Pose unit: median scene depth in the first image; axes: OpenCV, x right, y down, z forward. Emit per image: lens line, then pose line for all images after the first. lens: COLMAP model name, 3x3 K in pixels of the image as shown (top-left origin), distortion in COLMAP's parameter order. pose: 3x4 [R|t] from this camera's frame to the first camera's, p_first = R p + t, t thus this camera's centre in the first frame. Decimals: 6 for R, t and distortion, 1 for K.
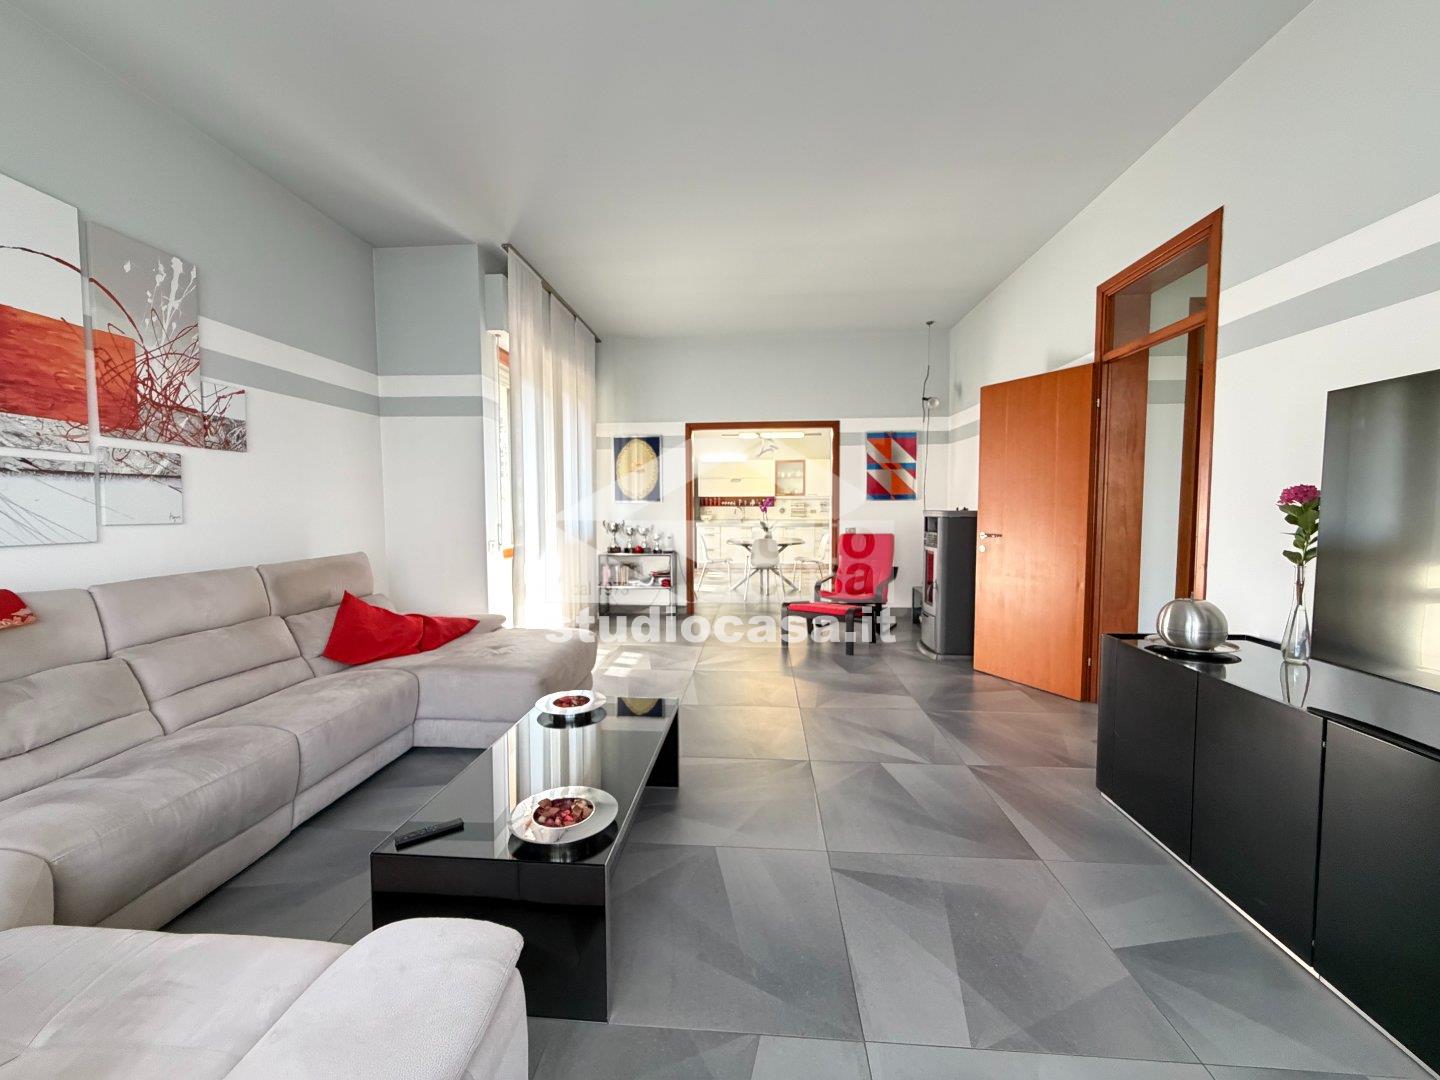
lens RADIAL K [[578.6, 0, 709.8], [0, 578.6, 536.0], [0, 0, 1]] dist [-0.001125, 0.000442]
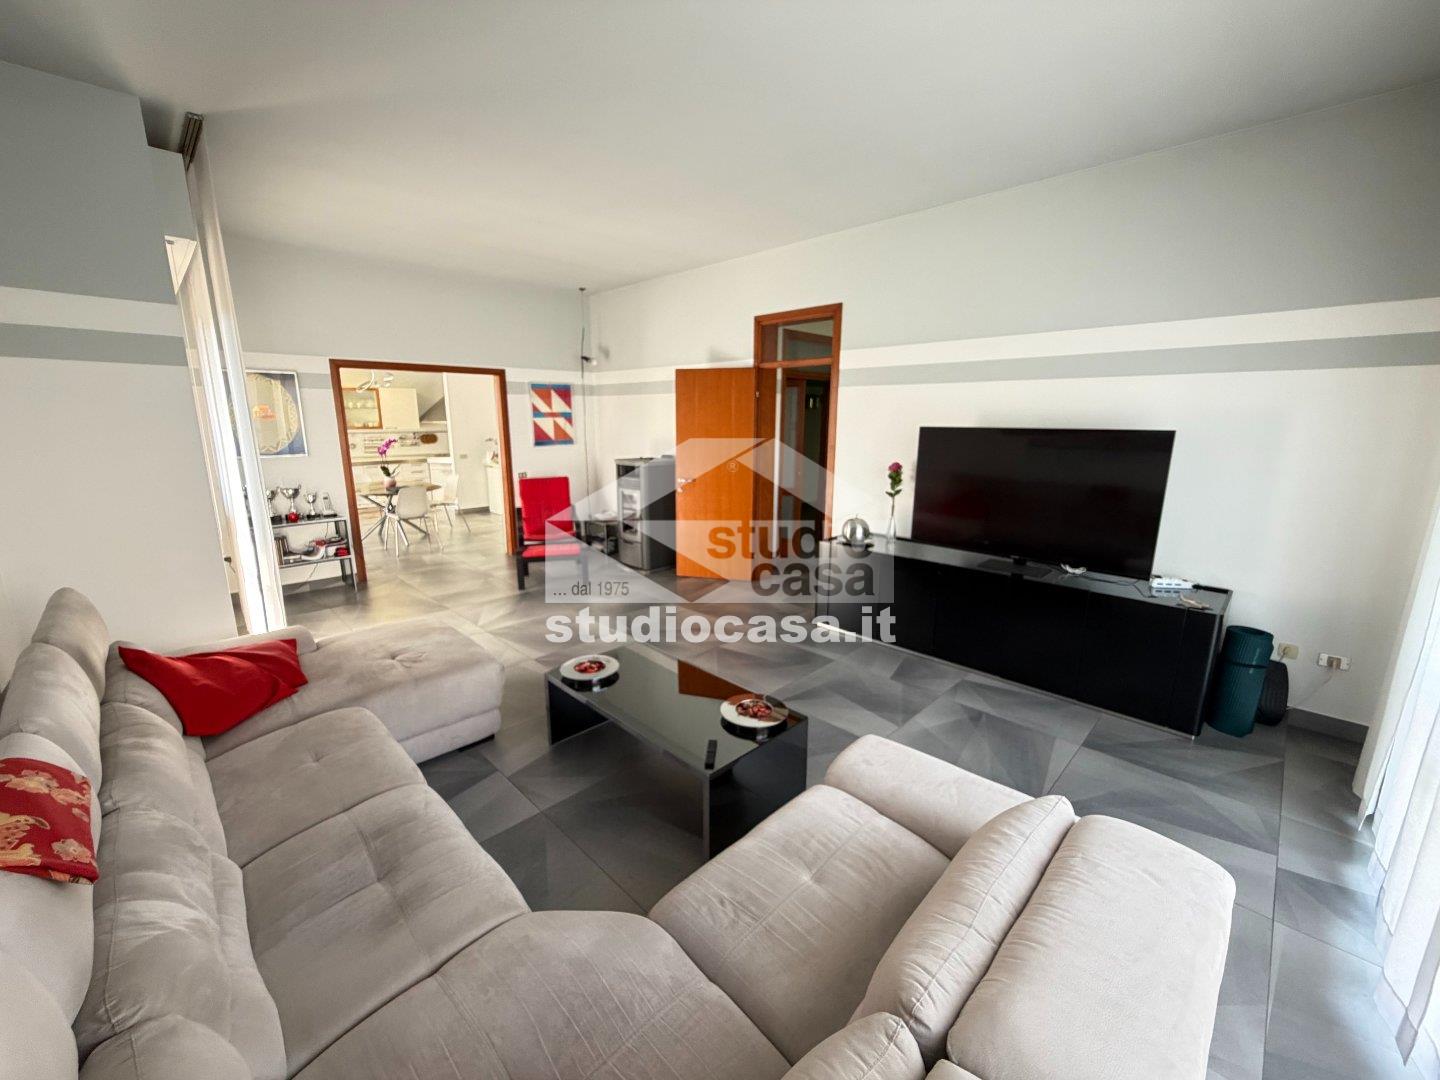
lens RADIAL K [[578.6, 0, 715.5], [0, 578.6, 536.7], [0, 0, 1]] dist [-0.001125, 0.000442]
pose [[0.649095, -0.148362, 0.746099, -0.339762], [0.036279, 0.985718, 0.164448, -0.059703], [-0.759842, -0.079674, 0.645208, 0.022585]]
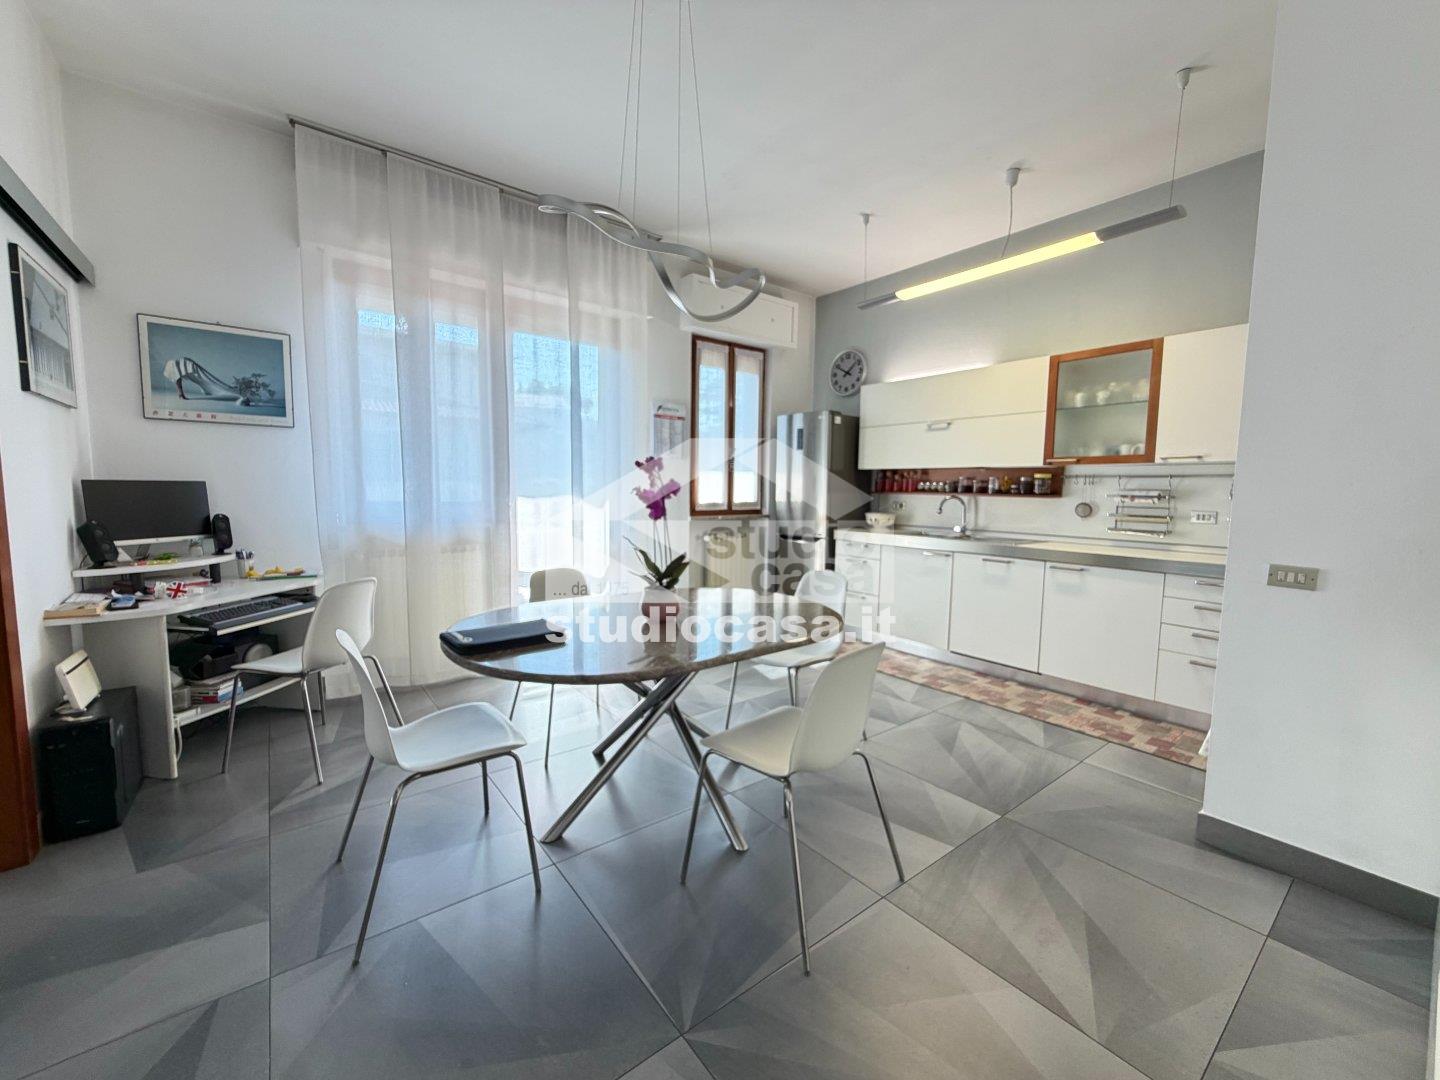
lens RADIAL K [[578.6, 0, 716.1], [0, 578.6, 536.6], [0, 0, 1]] dist [-0.001125, 0.000442]
pose [[0.670861, 0.073396, -0.737942, 0.410105], [-0.053315, 0.997289, 0.050722, -0.061386], [0.739664, 0.005316, 0.672956, 1.110586]]
